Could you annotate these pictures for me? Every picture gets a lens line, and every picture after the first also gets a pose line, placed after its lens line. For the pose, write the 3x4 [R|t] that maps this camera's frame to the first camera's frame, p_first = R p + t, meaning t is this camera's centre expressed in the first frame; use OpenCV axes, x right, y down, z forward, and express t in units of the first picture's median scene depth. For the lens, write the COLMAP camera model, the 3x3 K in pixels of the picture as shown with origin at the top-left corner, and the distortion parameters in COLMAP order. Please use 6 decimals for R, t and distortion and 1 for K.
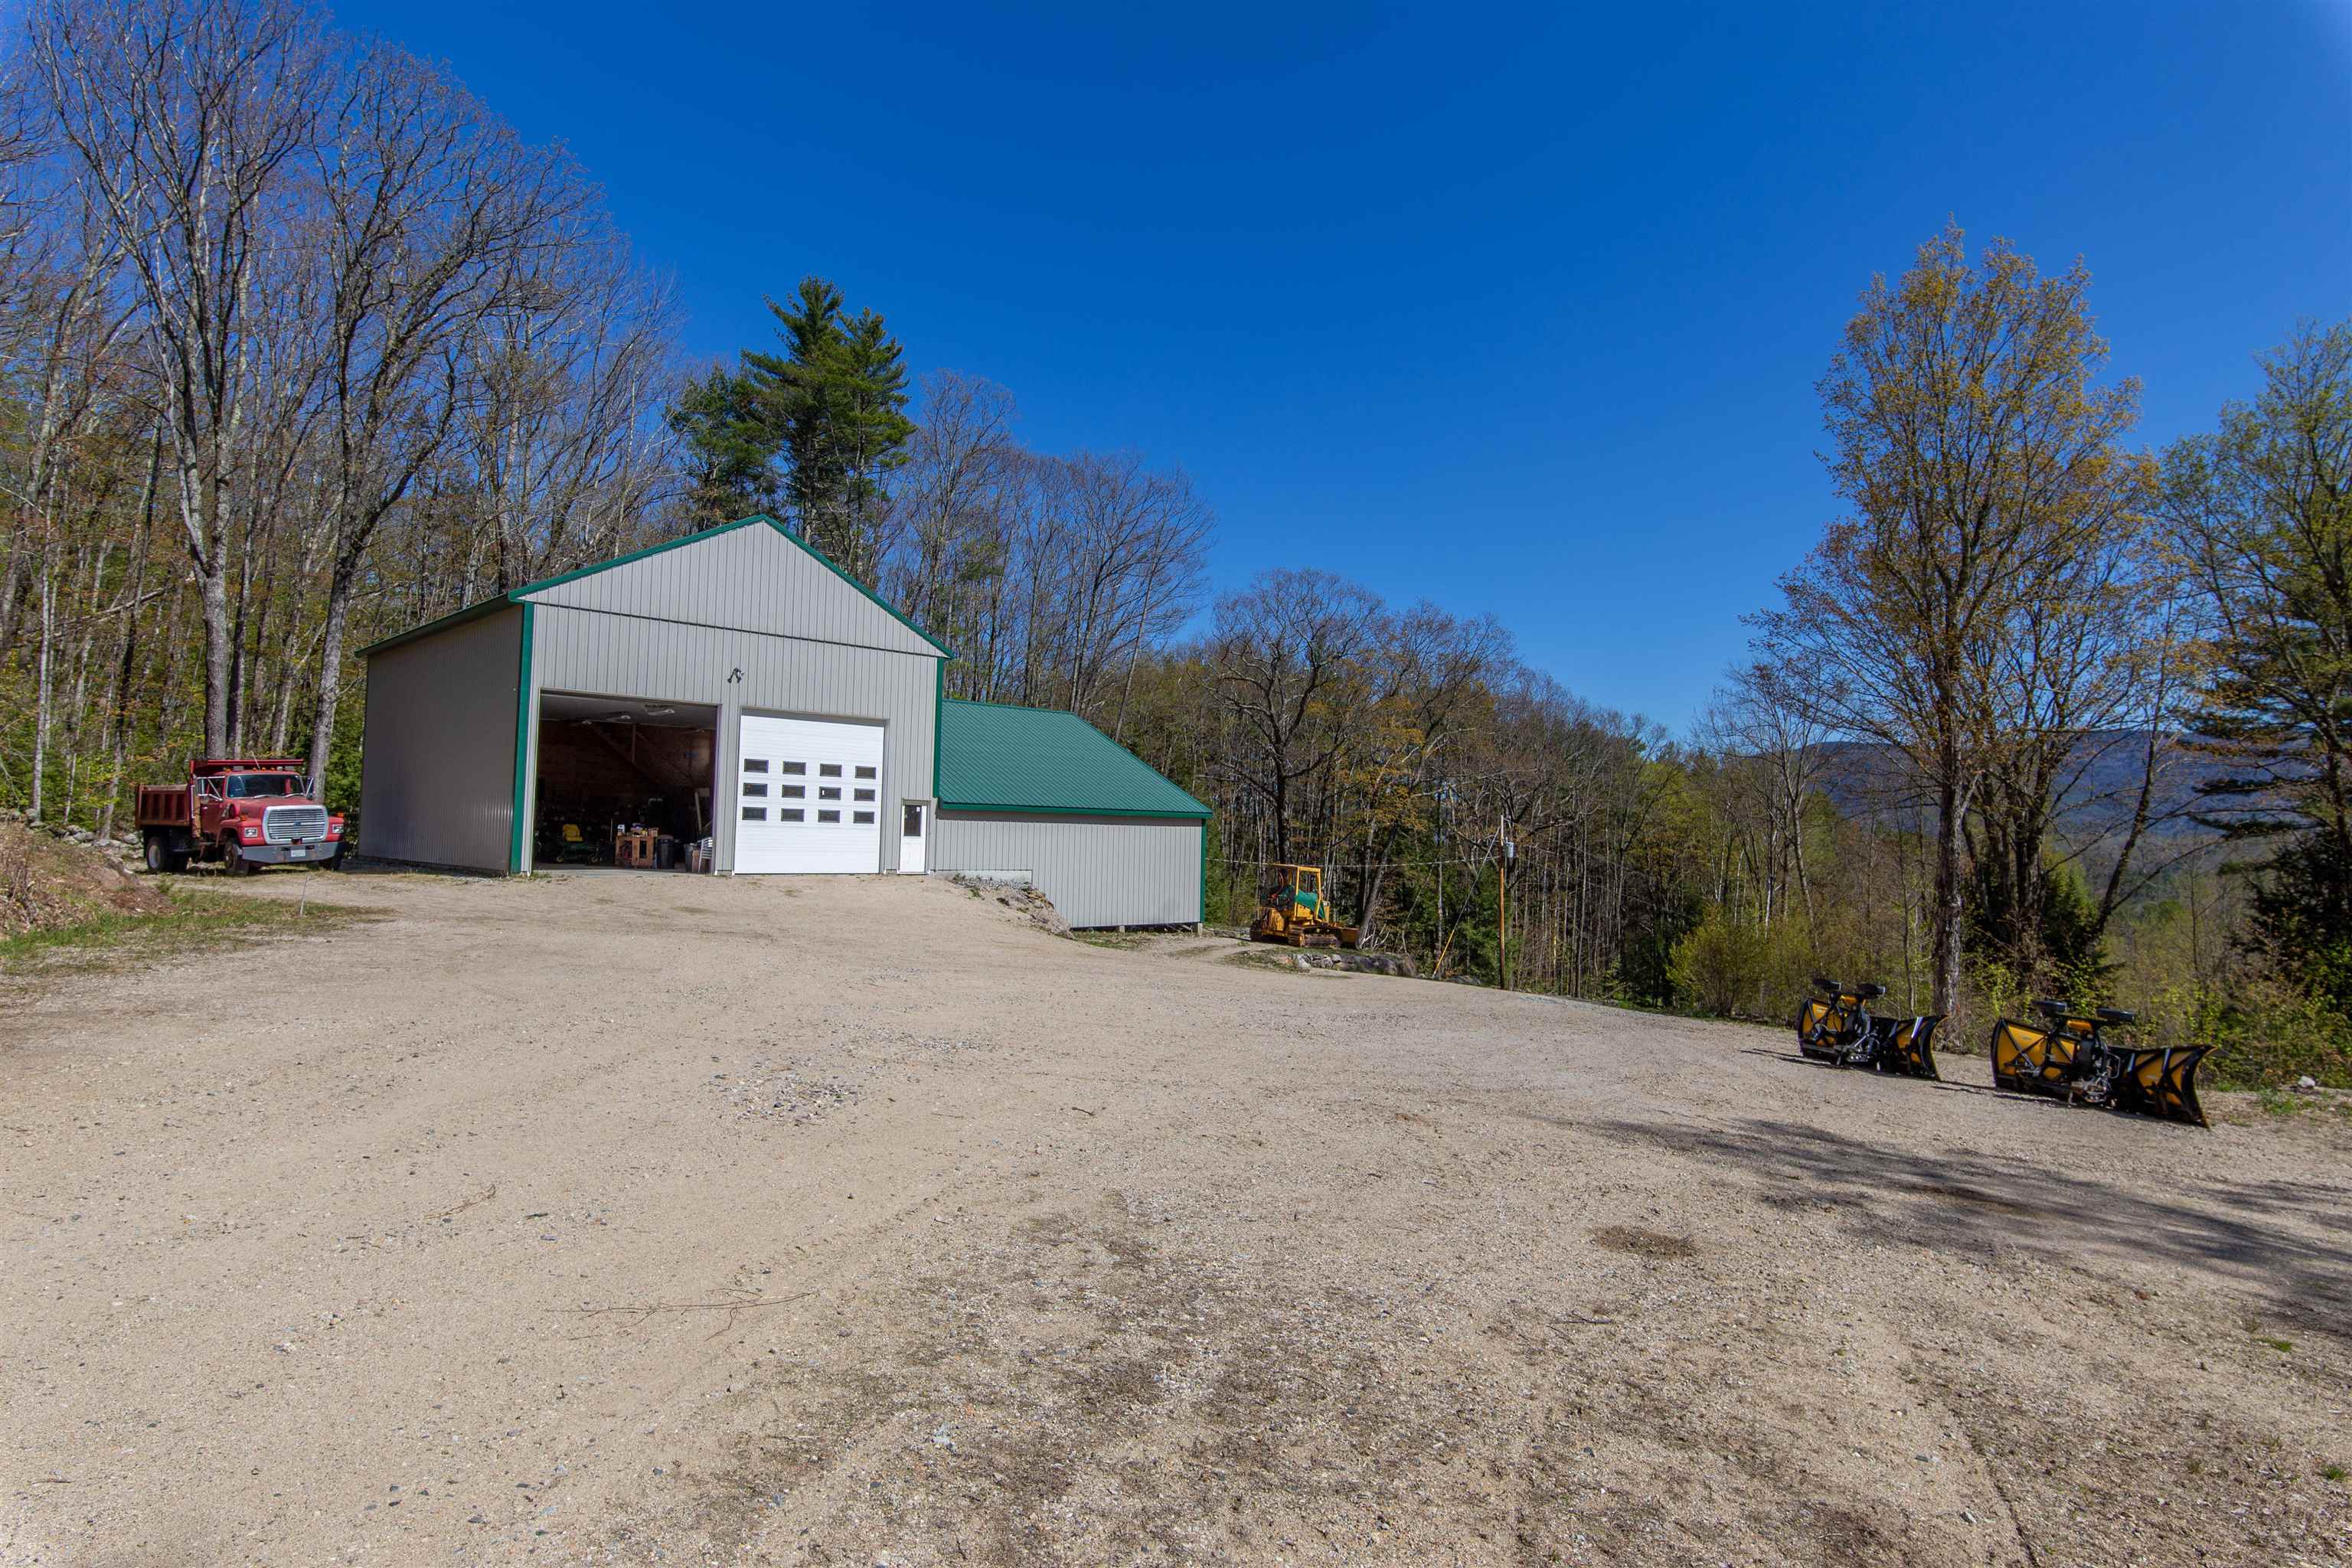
lens RADIAL K [[1285.6, 0, 1175.9], [0, 1285.6, 776.5], [0, 0, 1]] dist [0.005529, 0.000980]
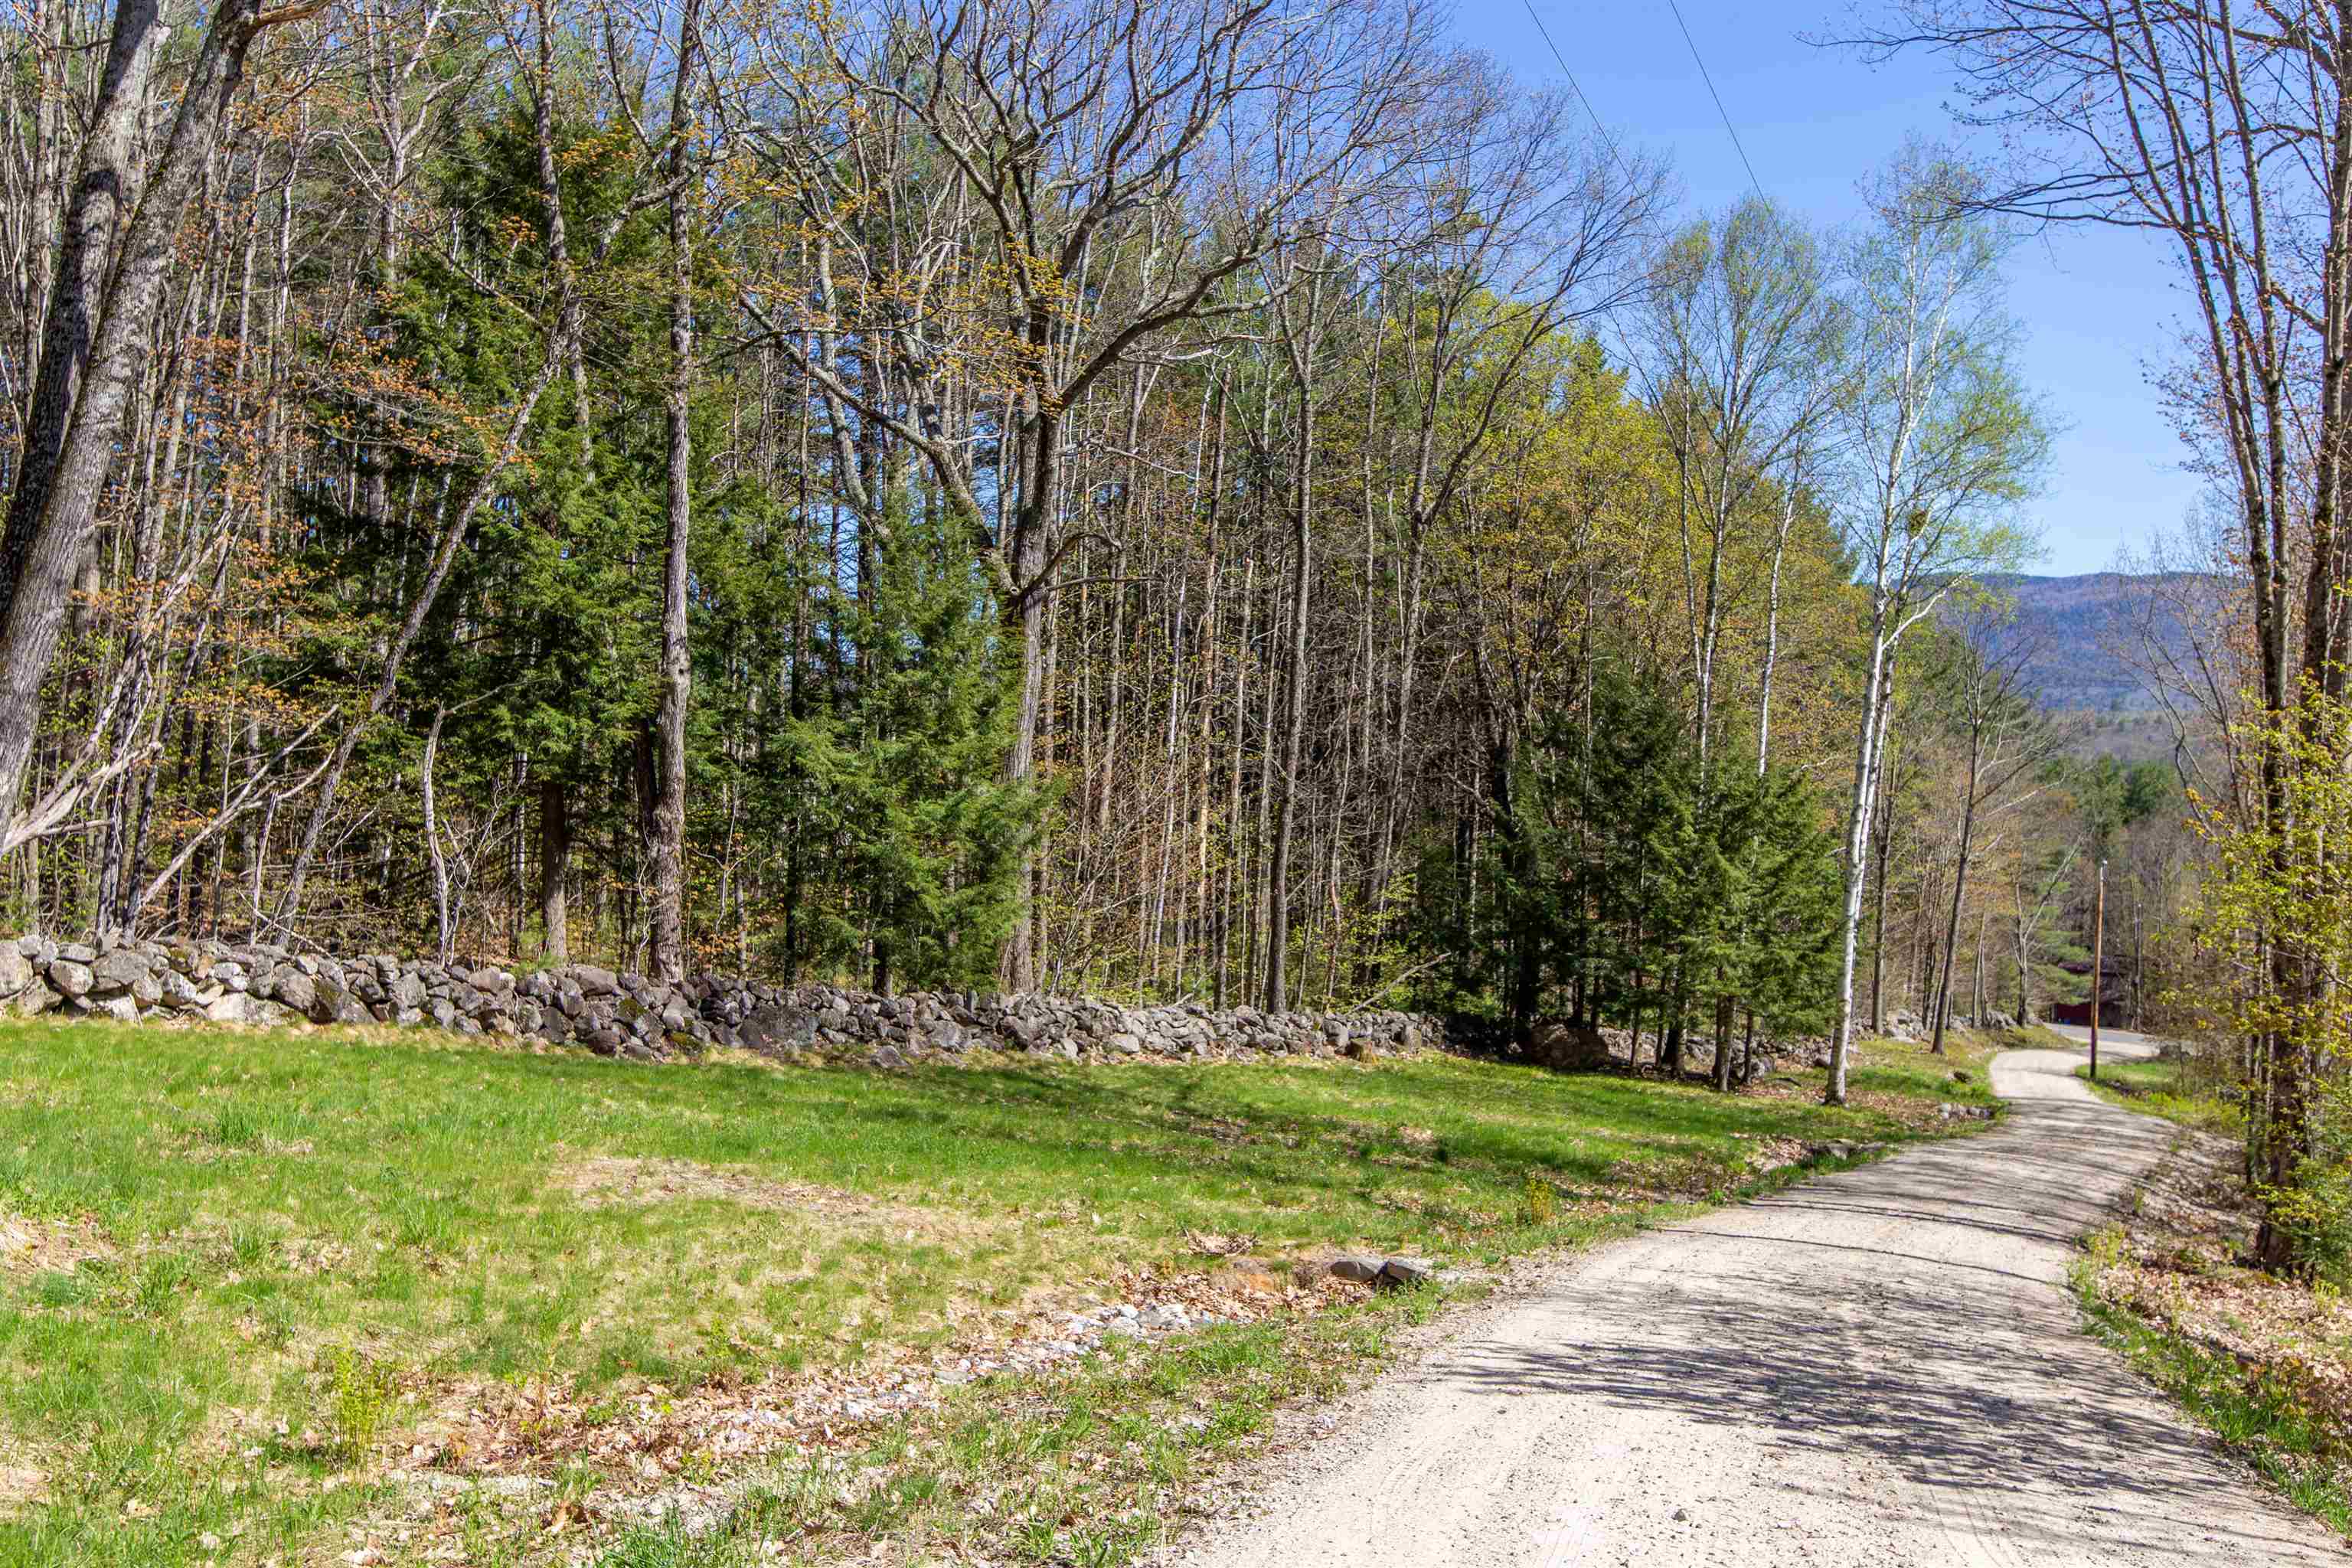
lens RADIAL K [[1961.6, 0, 1176.8], [0, 1961.6, 780.7], [0, 0, 1]] dist [0.011999, 0.000311]
pose [[0.961804, -0.028799, 0.272220, 0.175459], [0.011612, 0.997848, 0.064540, 0.093186], [-0.273493, -0.058914, 0.960068, 0.598394]]
